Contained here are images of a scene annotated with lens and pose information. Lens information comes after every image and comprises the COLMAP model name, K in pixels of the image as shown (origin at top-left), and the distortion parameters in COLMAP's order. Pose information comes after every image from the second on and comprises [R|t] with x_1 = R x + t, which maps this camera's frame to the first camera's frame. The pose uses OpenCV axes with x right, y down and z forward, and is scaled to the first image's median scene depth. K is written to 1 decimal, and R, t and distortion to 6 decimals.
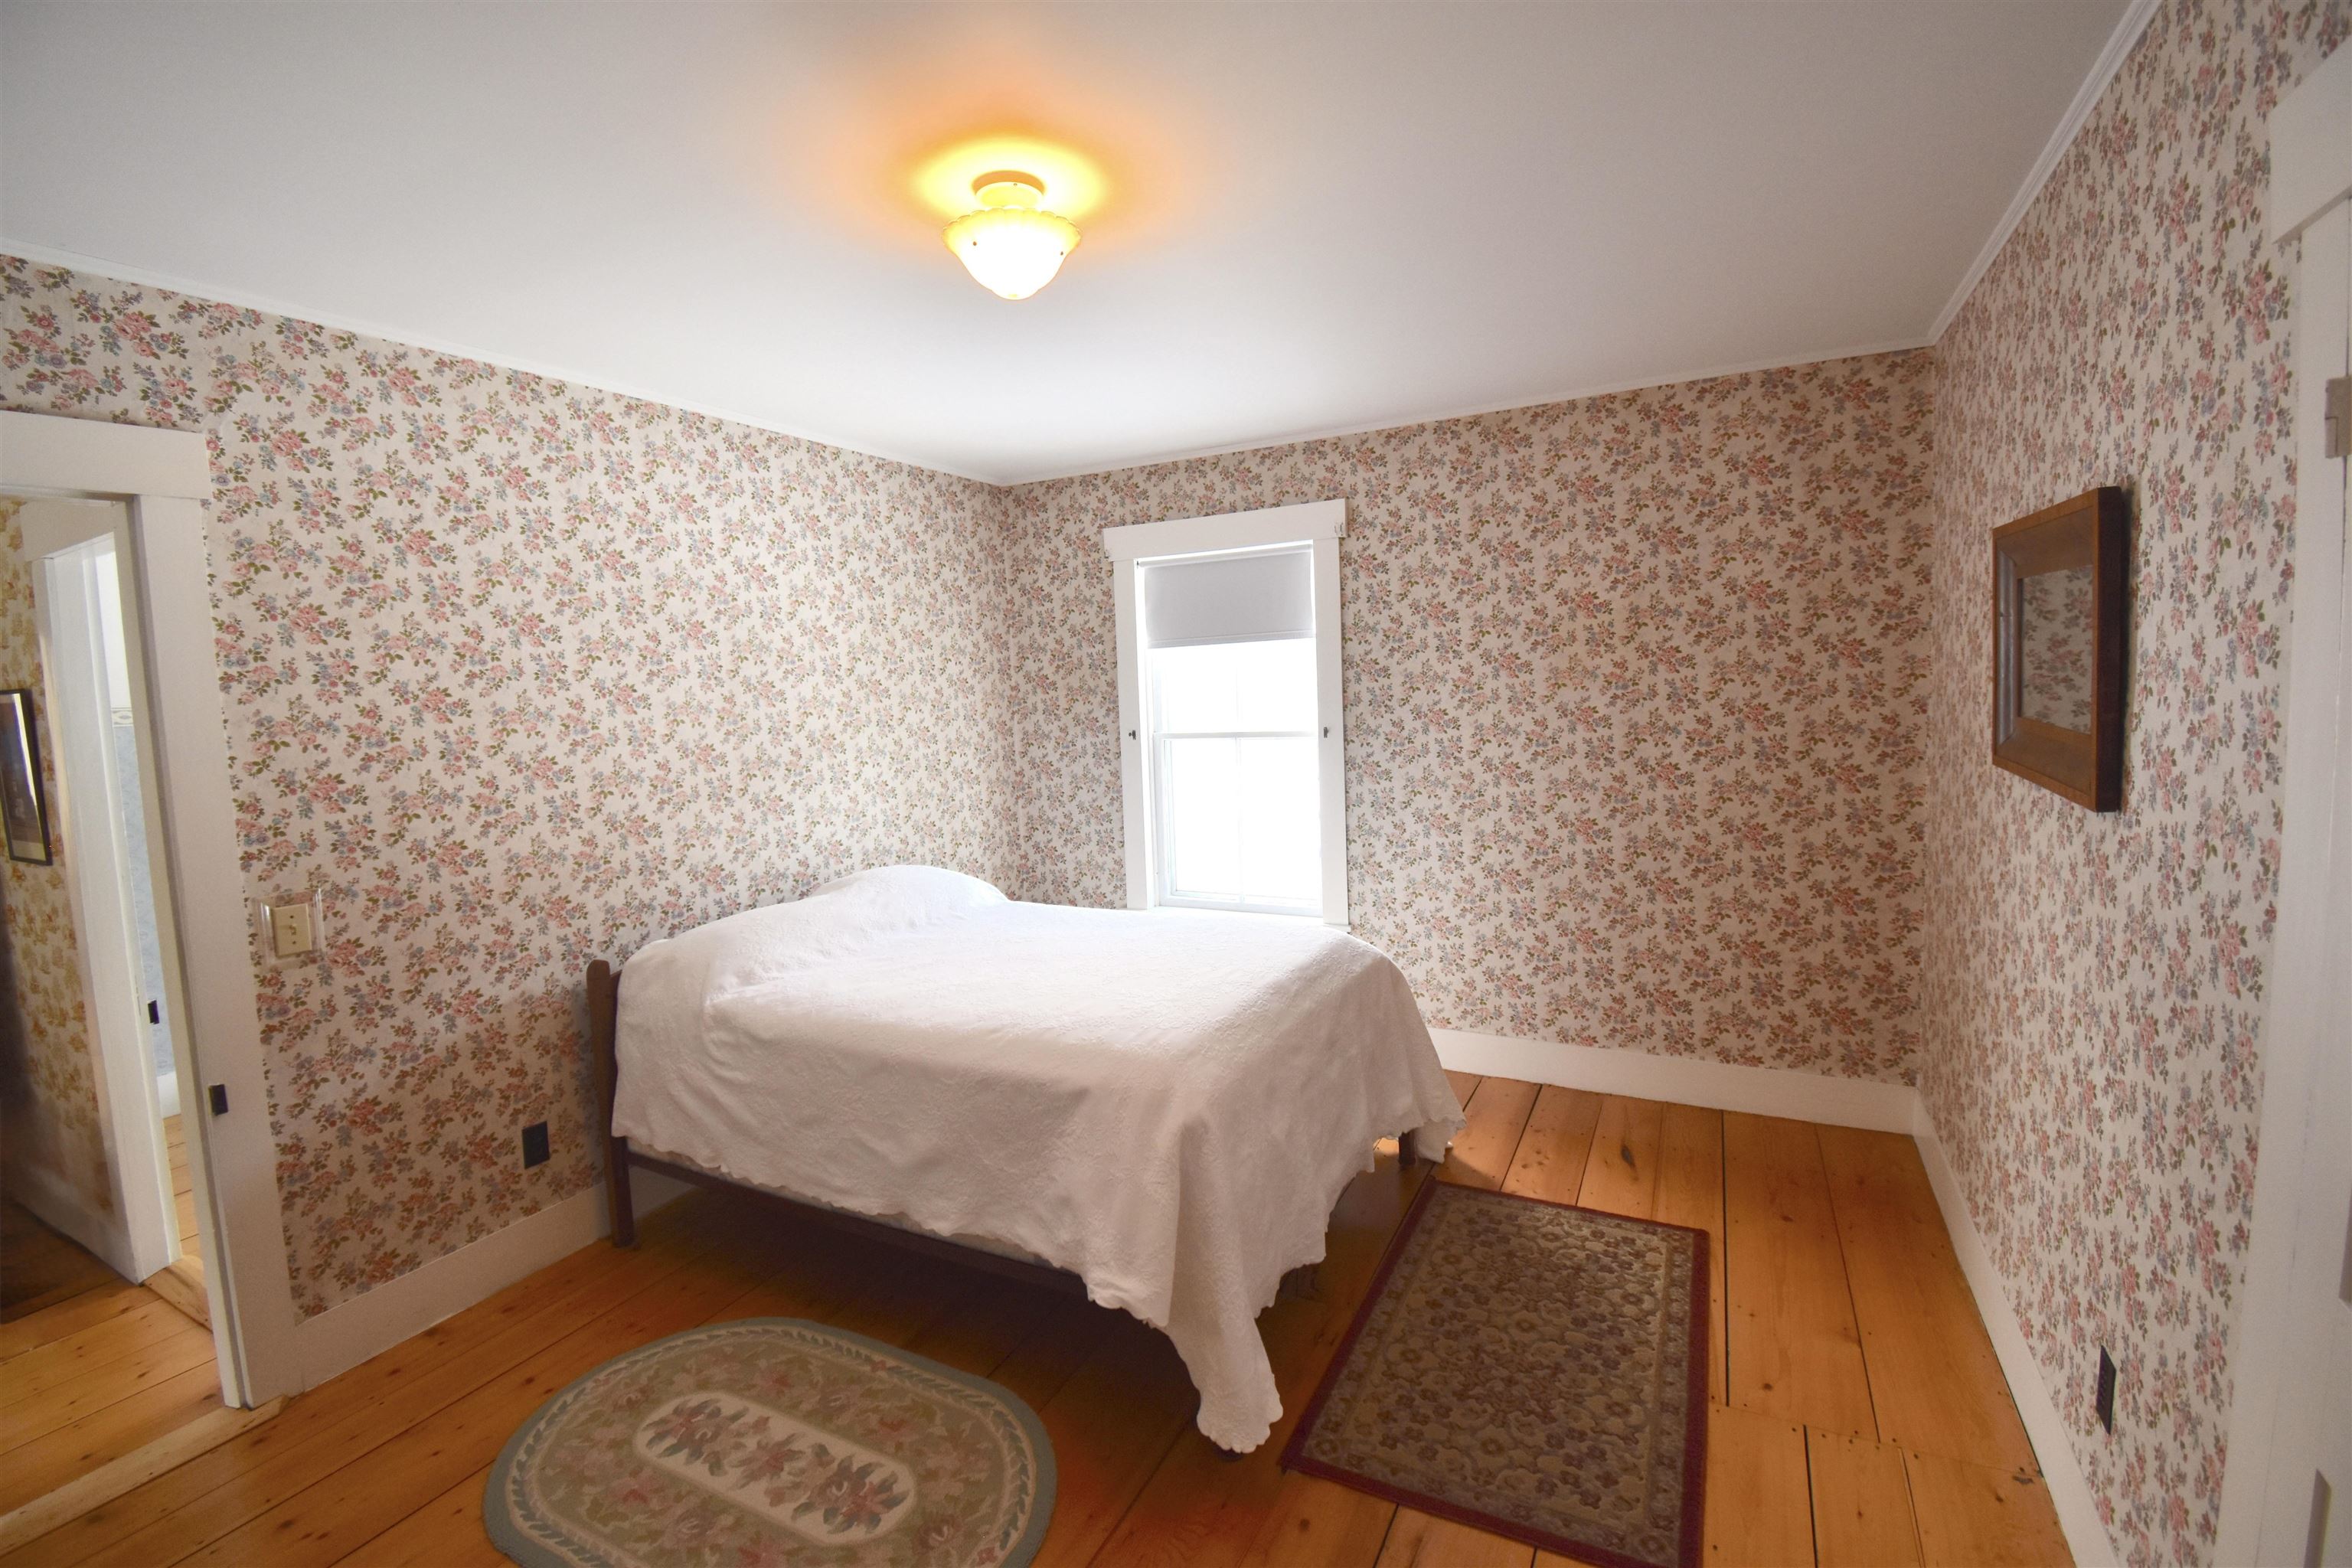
lens RADIAL K [[1028.9, 0, 1169.3], [0, 1028.9, 782.0], [0, 0, 1]] dist [0.029594, -0.030751]
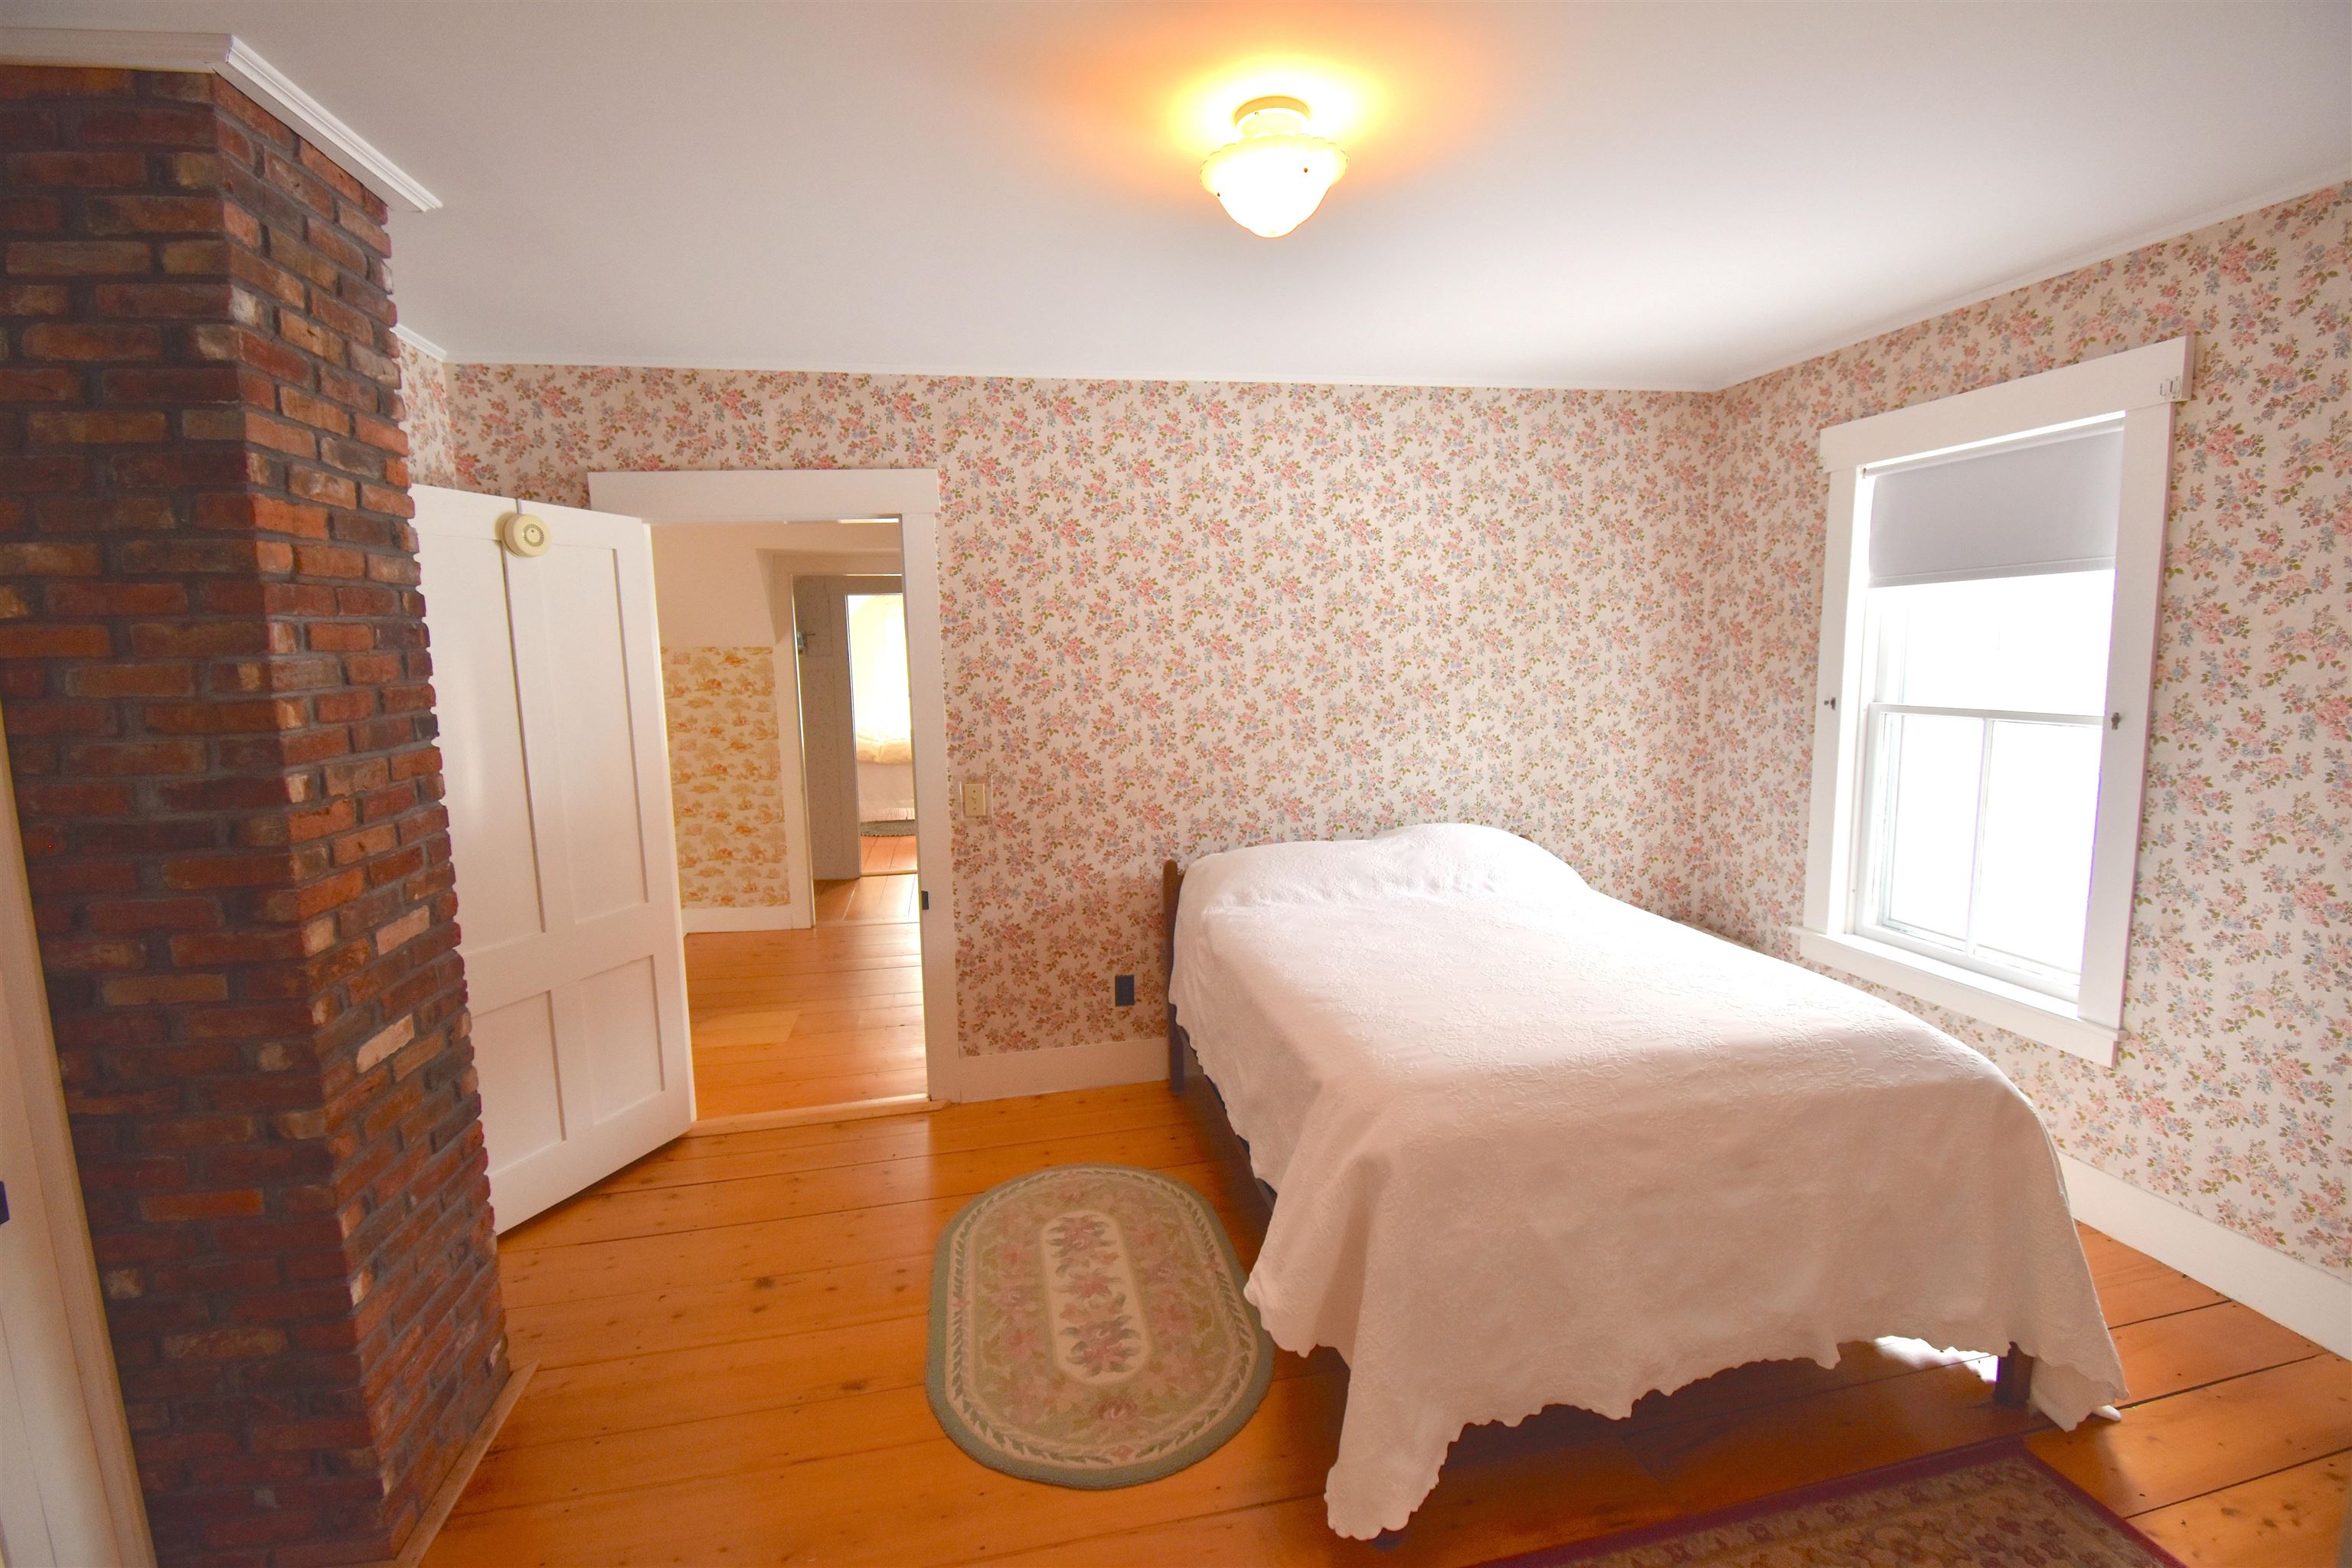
lens RADIAL K [[1031.1, 0, 1176.0], [0, 1031.1, 784.0], [0, 0, 1]] dist [0.021932, -0.025907]
pose [[0.630964, 0.125192, -0.765644, 0.391608], [-0.075249, 0.992117, 0.100211, -0.042554], [0.772154, -0.005615, 0.635410, 0.227663]]
